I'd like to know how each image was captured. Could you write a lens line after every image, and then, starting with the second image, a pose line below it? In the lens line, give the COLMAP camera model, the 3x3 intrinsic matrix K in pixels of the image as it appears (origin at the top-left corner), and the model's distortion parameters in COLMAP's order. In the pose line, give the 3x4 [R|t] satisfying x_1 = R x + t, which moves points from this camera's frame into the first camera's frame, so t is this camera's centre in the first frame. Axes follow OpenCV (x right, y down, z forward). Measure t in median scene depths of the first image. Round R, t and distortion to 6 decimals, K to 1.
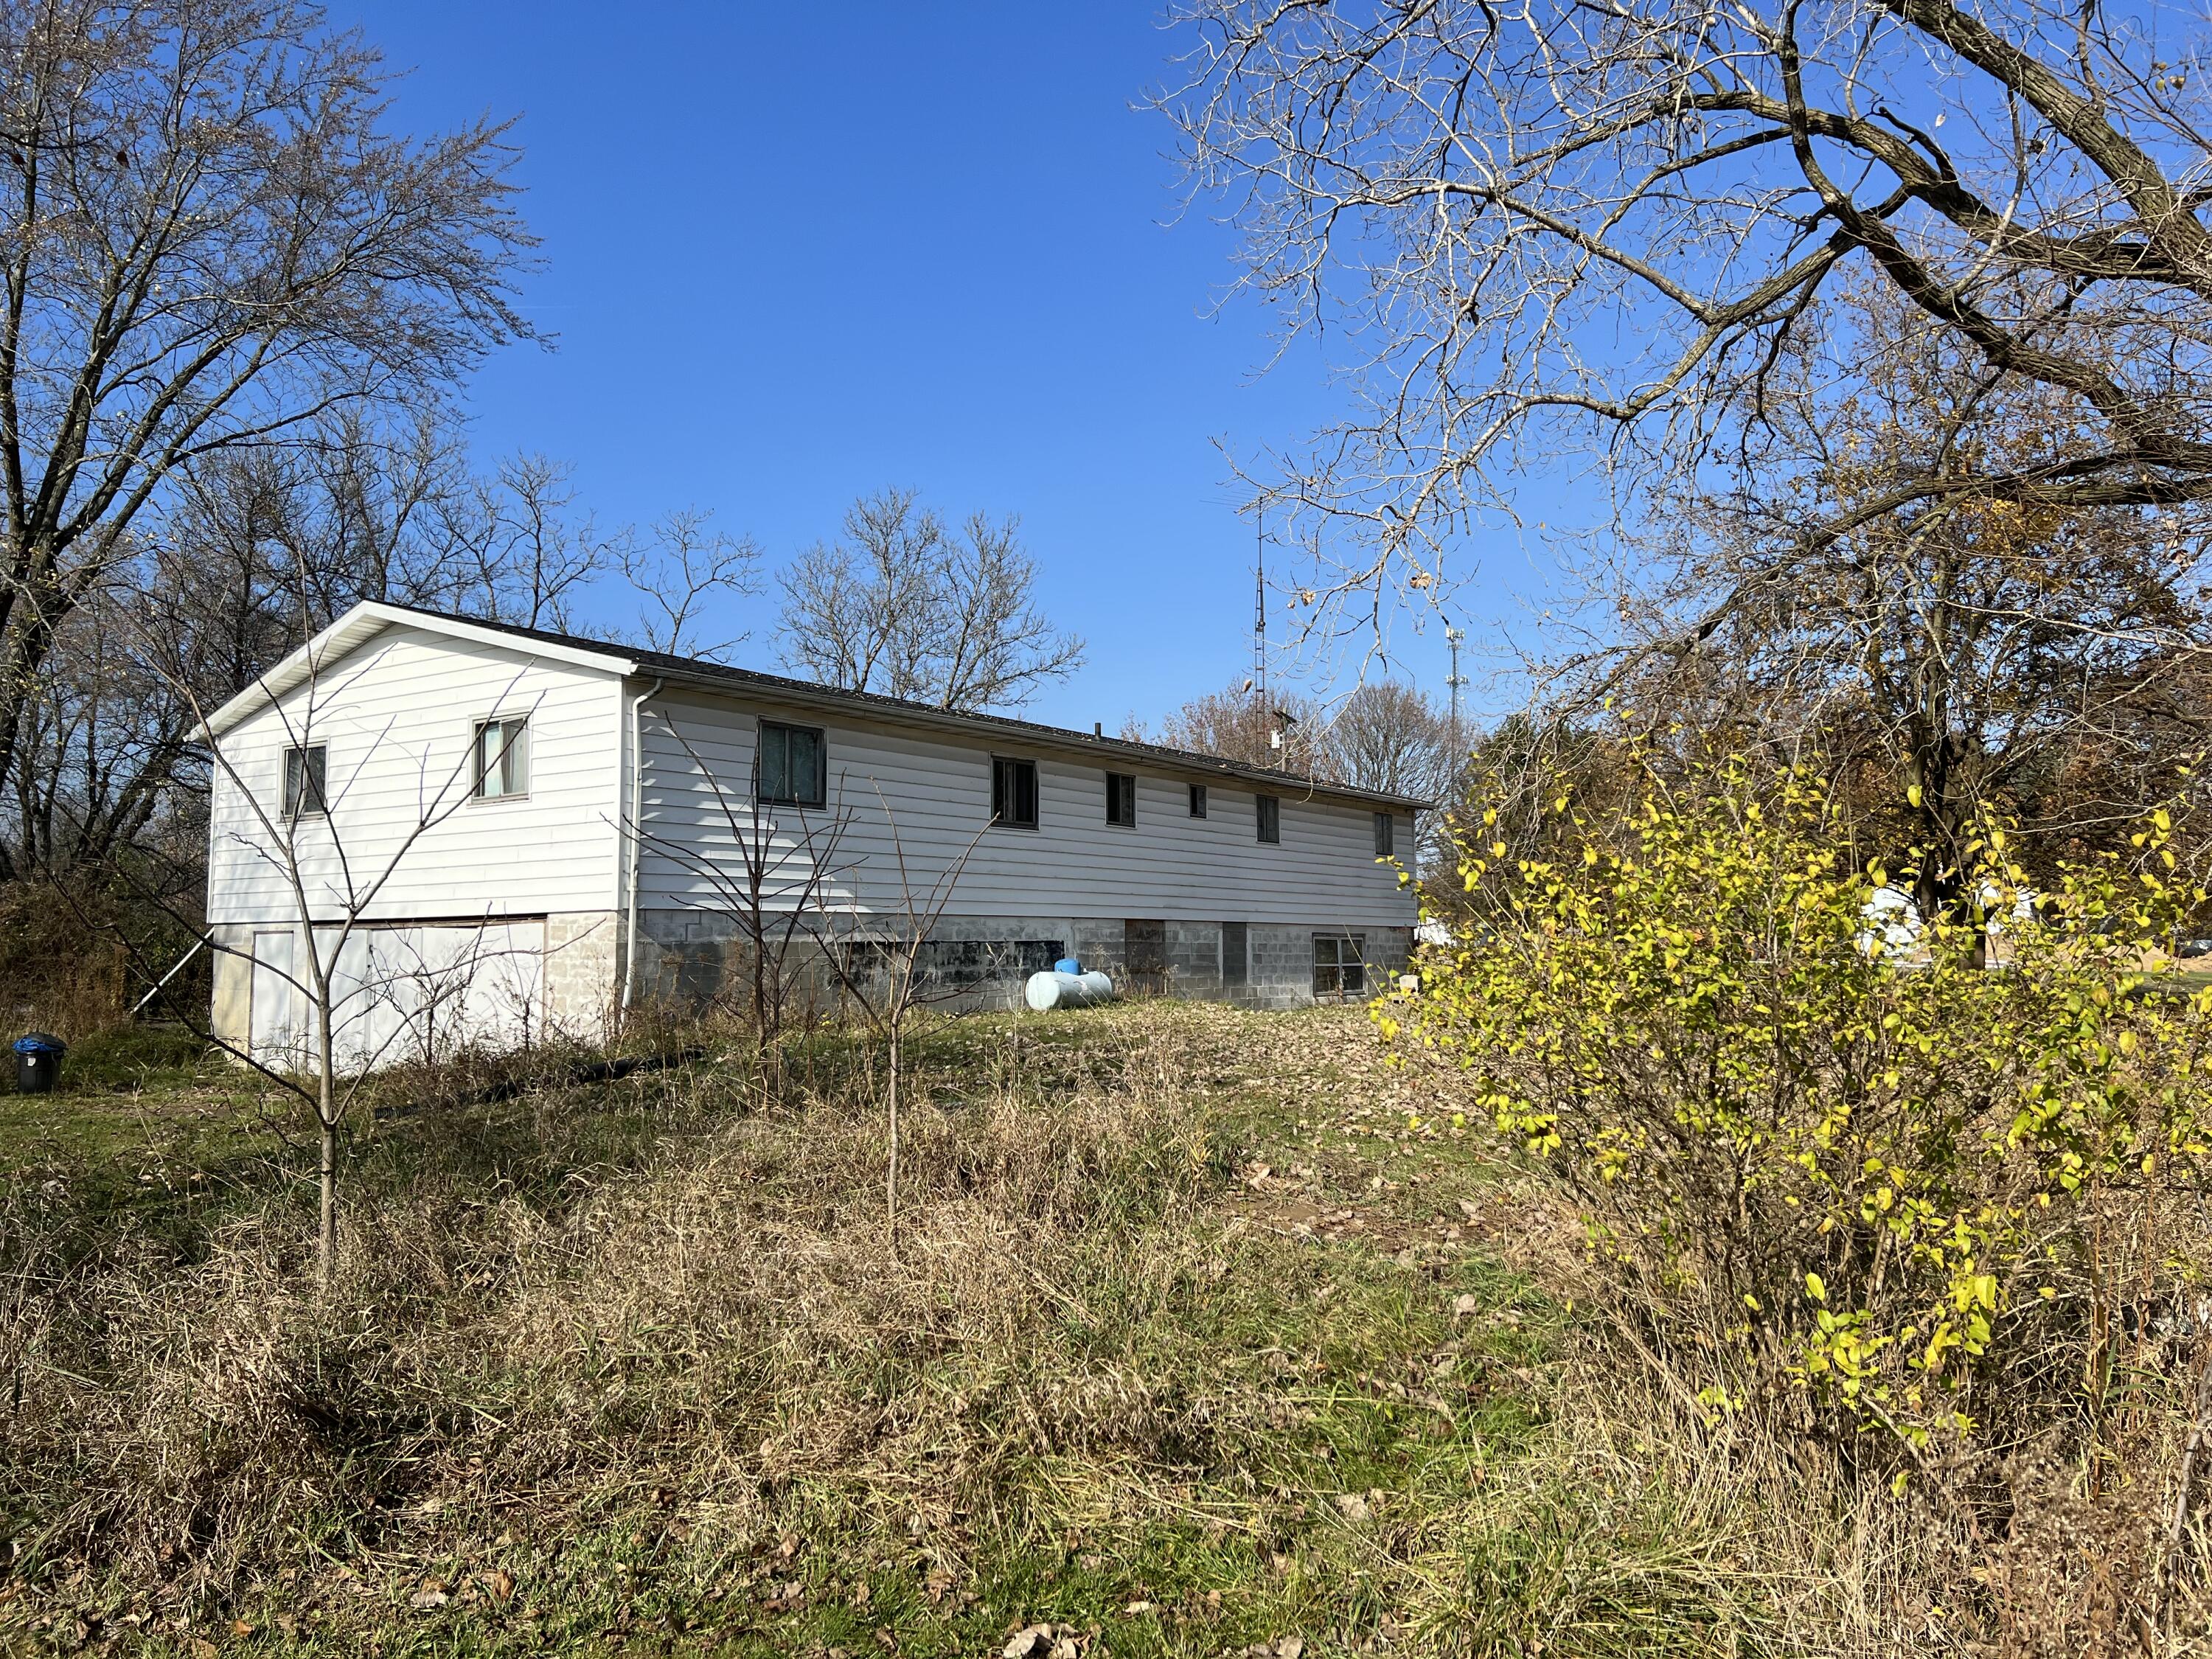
lens RADIAL K [[1658.8, 0, 1105.2], [0, 1658.8, 829.6], [0, 0, 1]] dist [-0.012015, -0.004194]
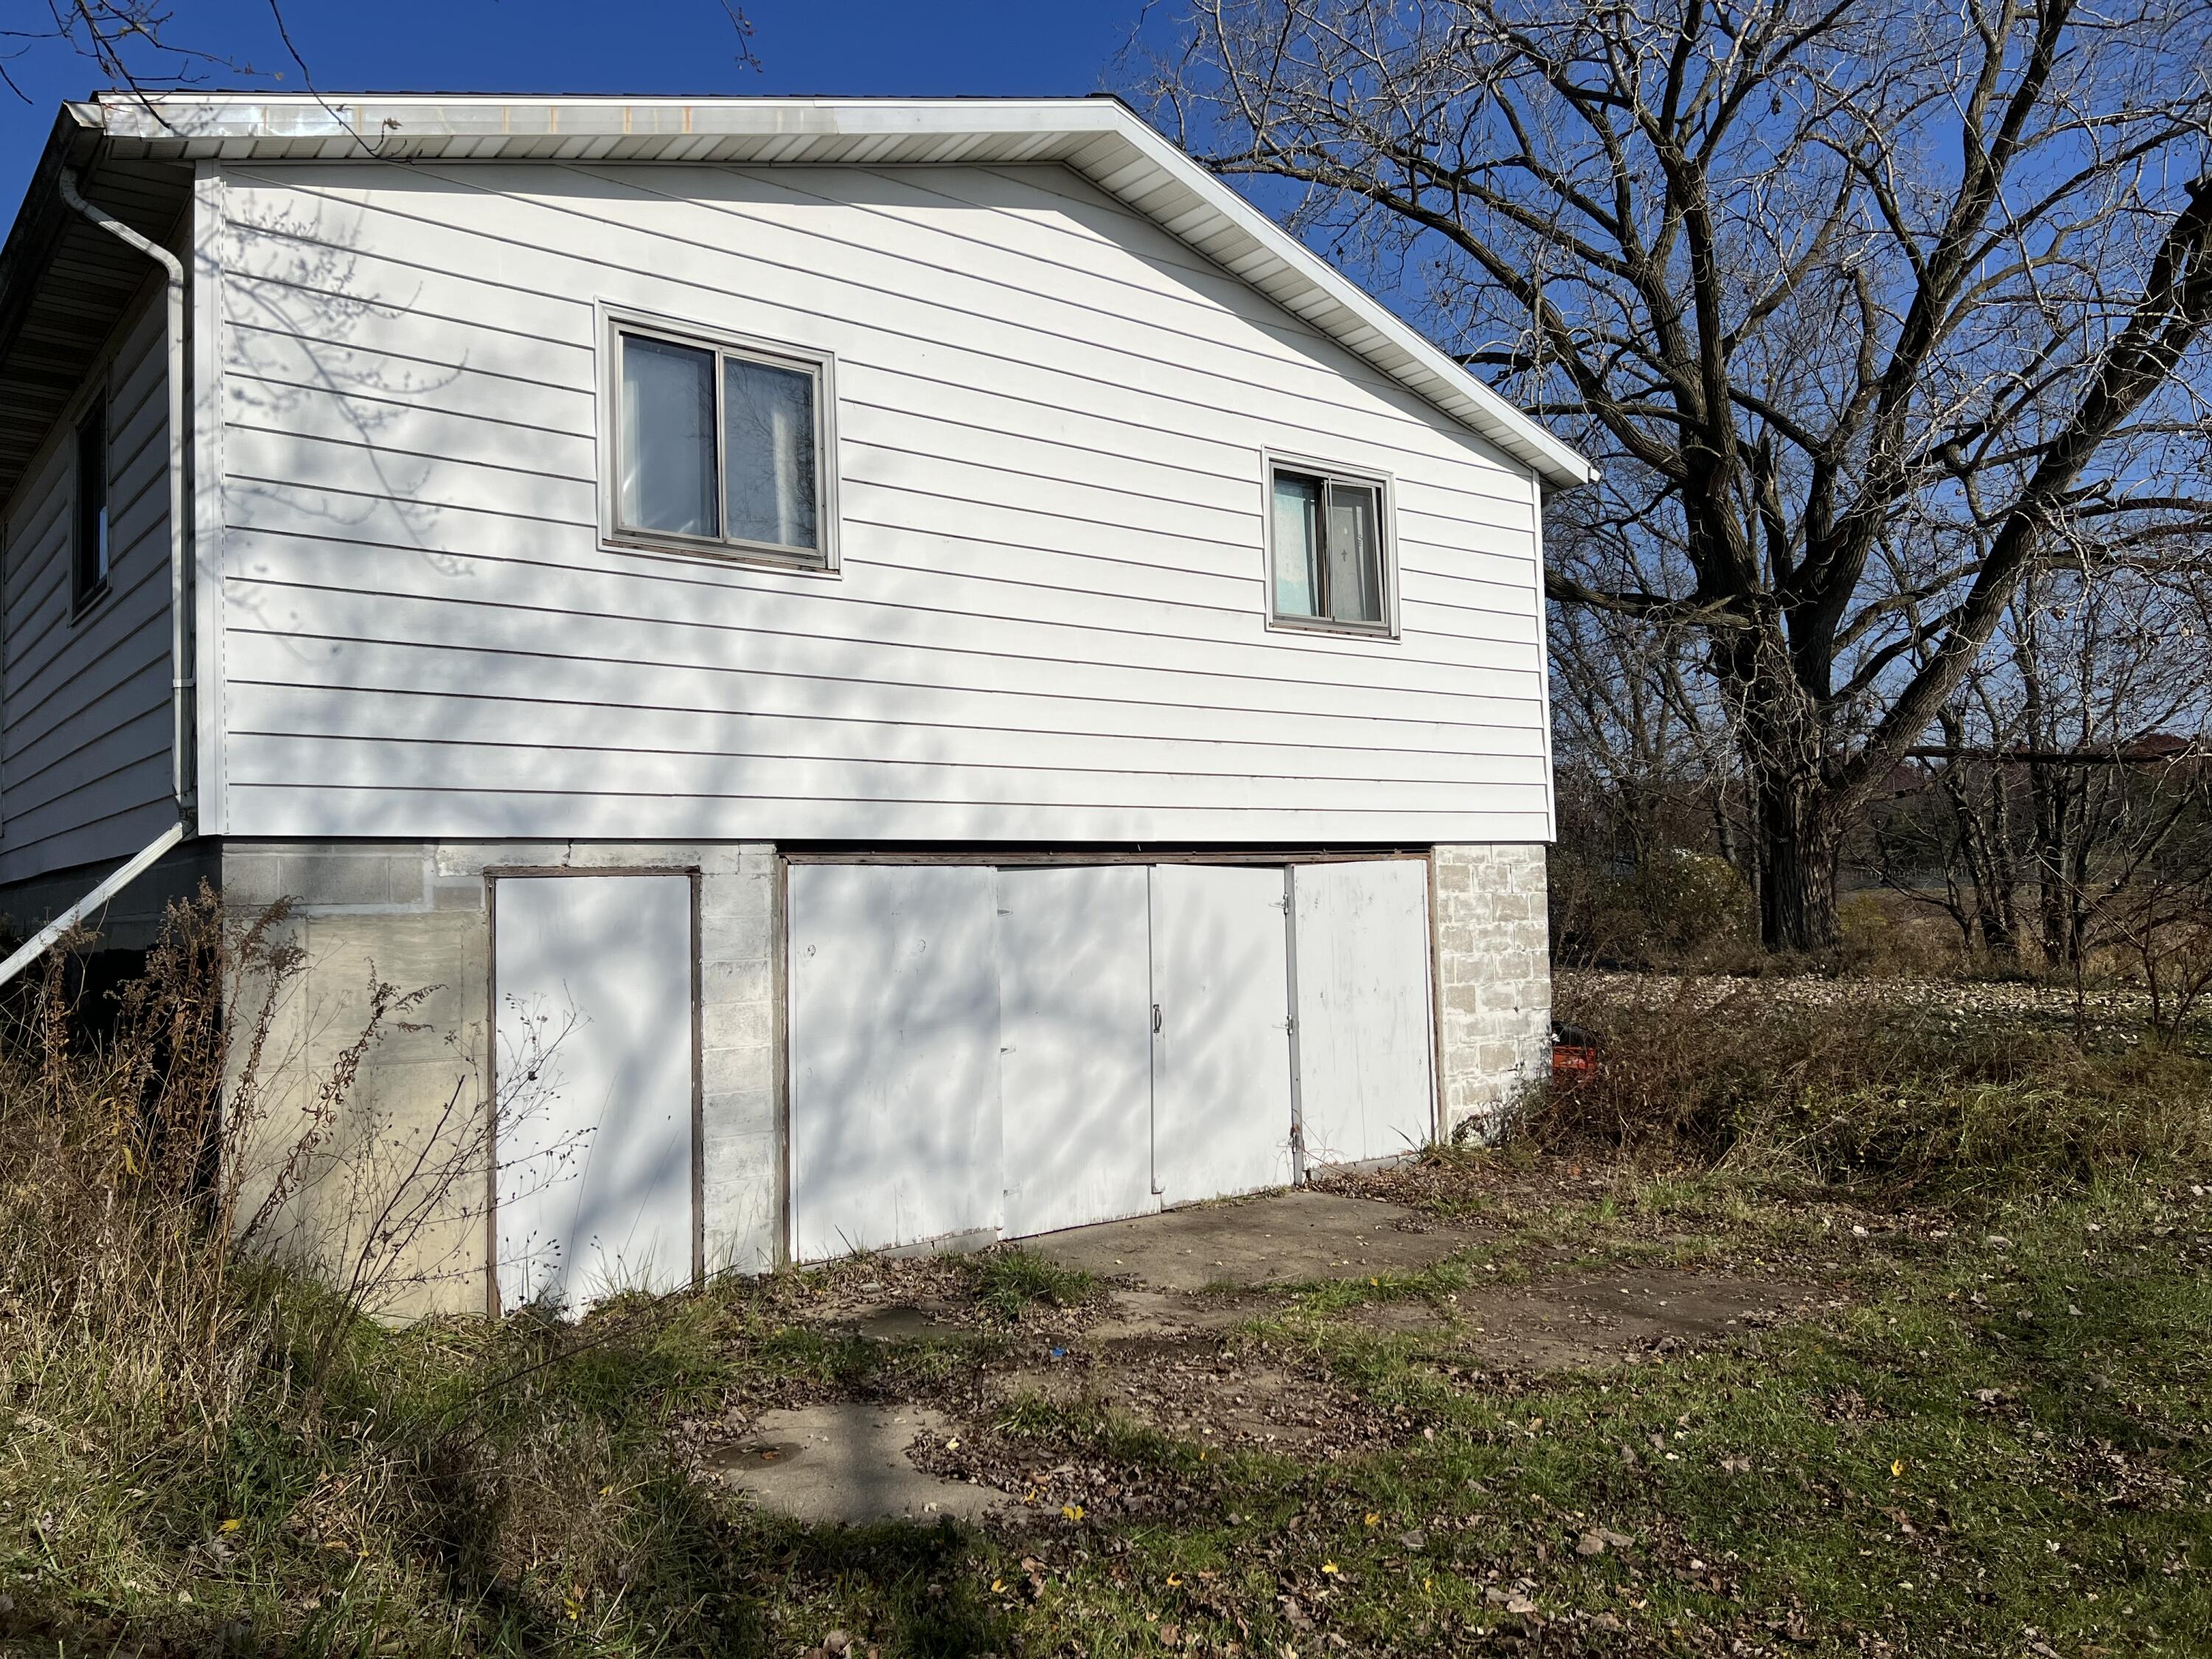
lens RADIAL K [[1658.8, 0, 1106.1], [0, 1658.8, 828.7], [0, 0, 1]] dist [-0.012015, -0.004194]
pose [[0.294120, 0.036875, 0.955057, -0.851241], [-0.056588, 0.998174, -0.021113, 0.058883], [-0.954092, -0.047835, 0.295670, 0.867216]]
